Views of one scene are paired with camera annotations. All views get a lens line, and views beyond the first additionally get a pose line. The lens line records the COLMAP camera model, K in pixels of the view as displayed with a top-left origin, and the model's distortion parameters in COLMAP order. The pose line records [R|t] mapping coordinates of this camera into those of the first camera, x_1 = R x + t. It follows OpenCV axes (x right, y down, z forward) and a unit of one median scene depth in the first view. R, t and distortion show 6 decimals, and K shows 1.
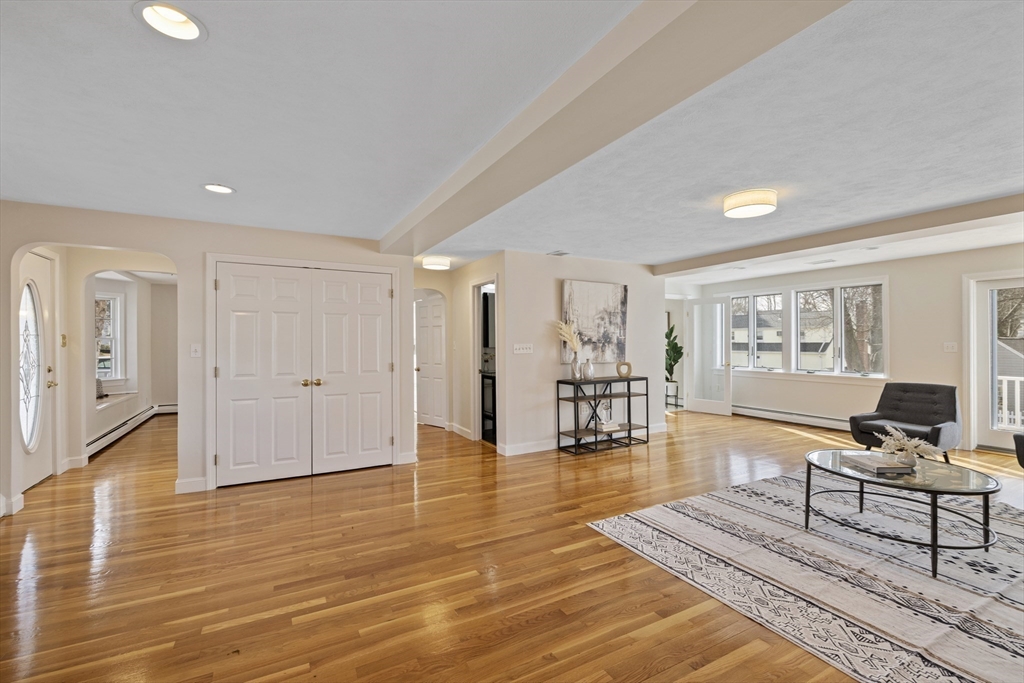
lens RADIAL K [[439.1, 0, 509.6], [0, 439.1, 342.0], [0, 0, 1]] dist [0.011745, 0.000583]
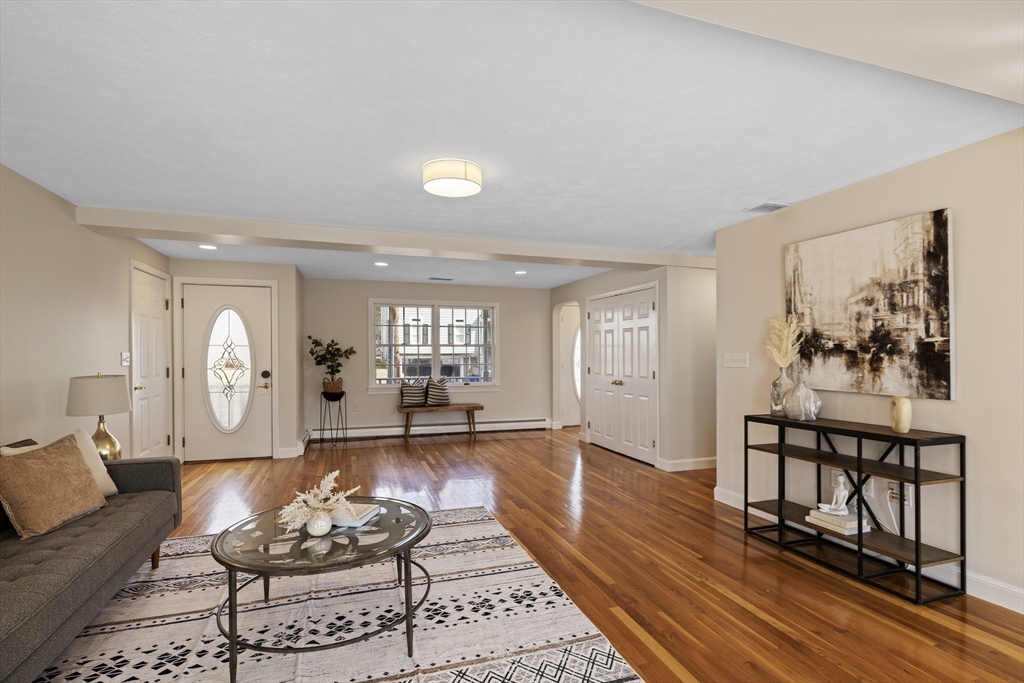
lens RADIAL K [[493.7, 0, 510.8], [0, 493.7, 346.3], [0, 0, 1]] dist [0.001959, -0.000165]
pose [[-0.166649, -0.013186, -0.985928, 0.802121], [-0.003422, 0.999912, -0.012795, 0.003665], [0.986010, 0.001241, -0.166680, 0.709000]]
